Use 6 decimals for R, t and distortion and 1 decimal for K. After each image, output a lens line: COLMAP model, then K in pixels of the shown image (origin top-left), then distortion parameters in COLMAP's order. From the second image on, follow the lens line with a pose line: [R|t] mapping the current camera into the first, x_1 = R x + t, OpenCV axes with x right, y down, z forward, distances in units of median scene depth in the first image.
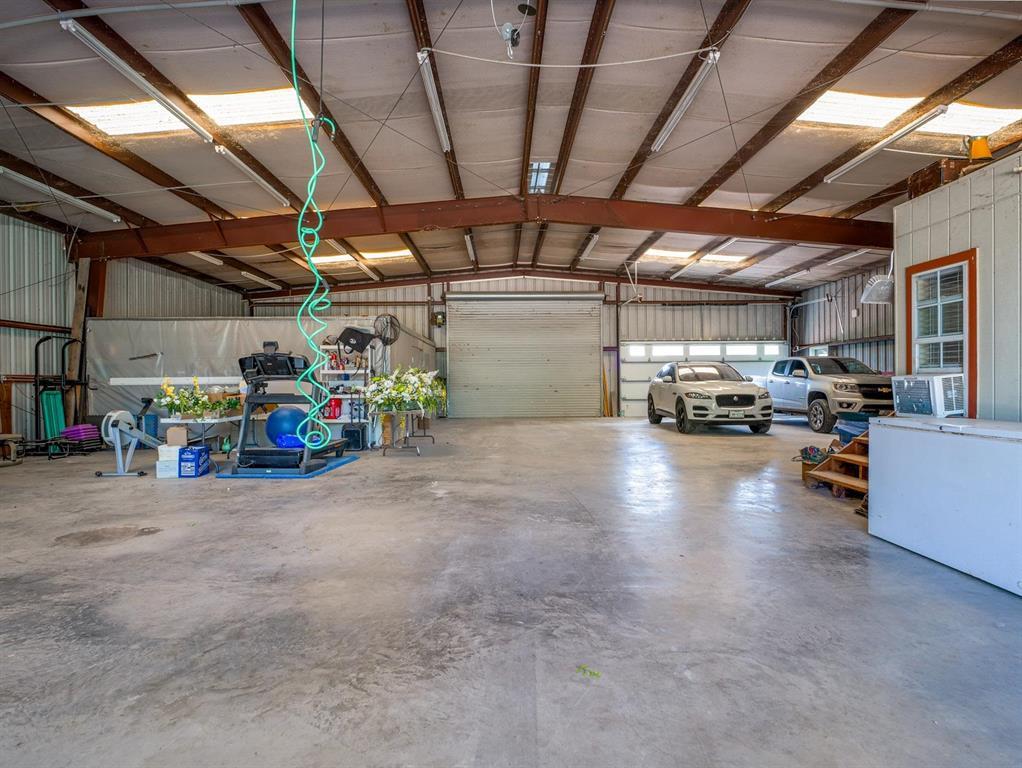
lens RADIAL K [[558.0, 0, 513.7], [0, 558.0, 378.7], [0, 0, 1]] dist [-0.001277, 0.001121]
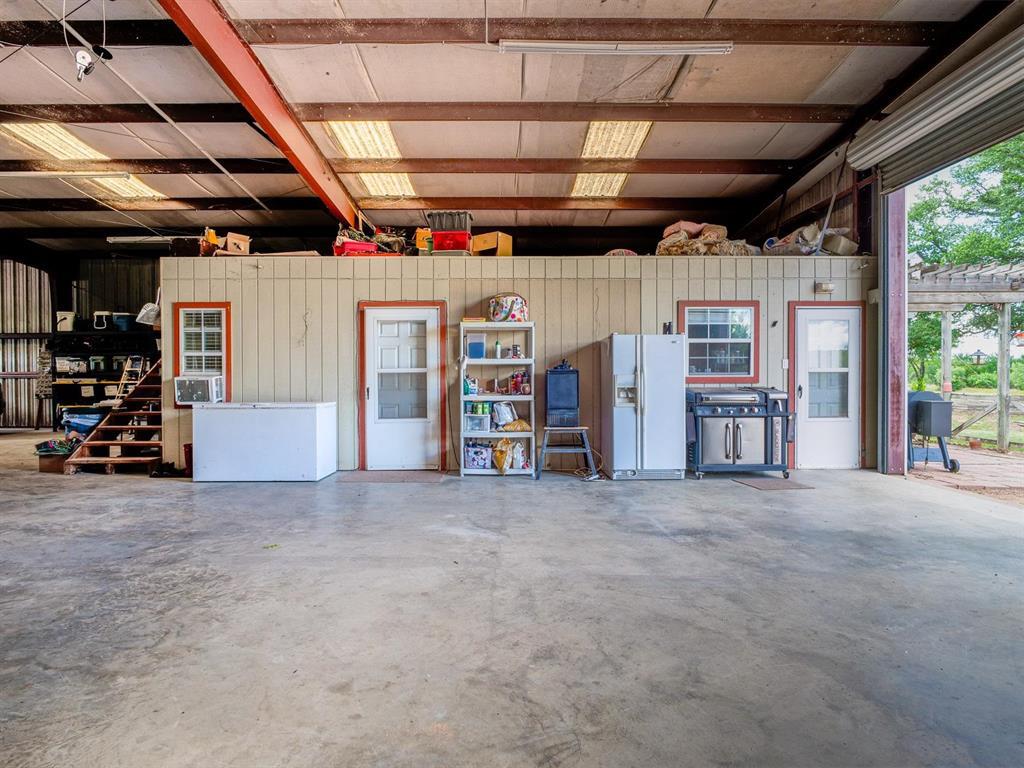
lens RADIAL K [[559.1, 0, 514.7], [0, 559.1, 378.7], [0, 0, 1]] dist [-0.001277, 0.001121]
pose [[-0.009516, 0.012062, 0.999882, -1.336574], [0.001006, 0.999927, -0.012053, 0.031042], [-0.999954, 0.000891, -0.009528, 0.231390]]
